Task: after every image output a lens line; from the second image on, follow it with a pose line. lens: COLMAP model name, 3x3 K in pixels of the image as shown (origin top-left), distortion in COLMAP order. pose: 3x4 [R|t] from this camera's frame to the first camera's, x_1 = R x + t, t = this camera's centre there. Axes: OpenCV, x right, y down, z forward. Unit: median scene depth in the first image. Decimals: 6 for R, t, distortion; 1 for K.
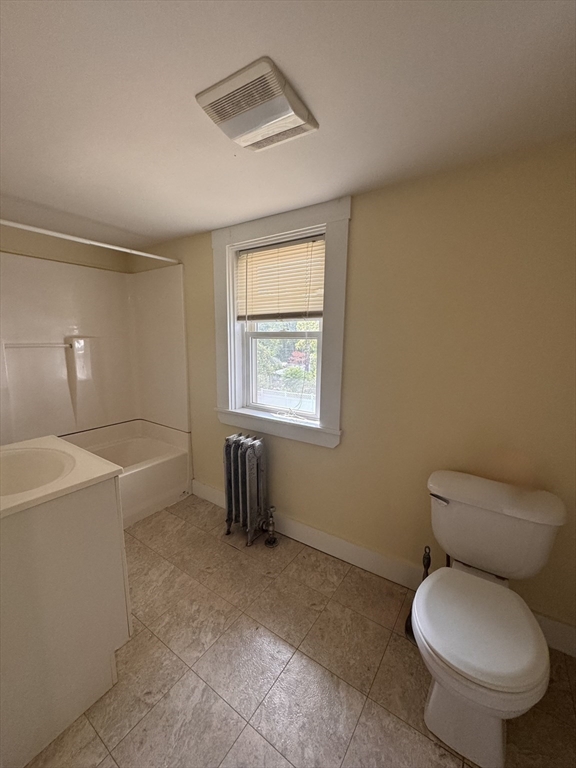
lens RADIAL K [[308.4, 0, 288.0], [0, 308.4, 384.0], [0, 0, 1]] dist [-0.003652, -0.000067]
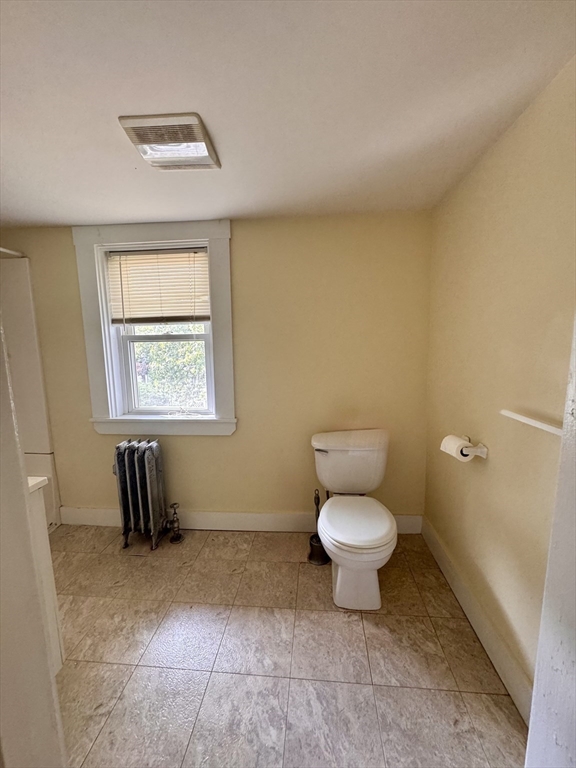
lens RADIAL K [[308.4, 0, 288.0], [0, 308.4, 384.0], [0, 0, 1]] dist [-0.003652, -0.000067]
pose [[0.870409, -0.086537, 0.484664, -0.186285], [0.097033, 0.995275, 0.003444, 0.032955], [-0.482672, 0.044031, 0.874694, -0.100464]]
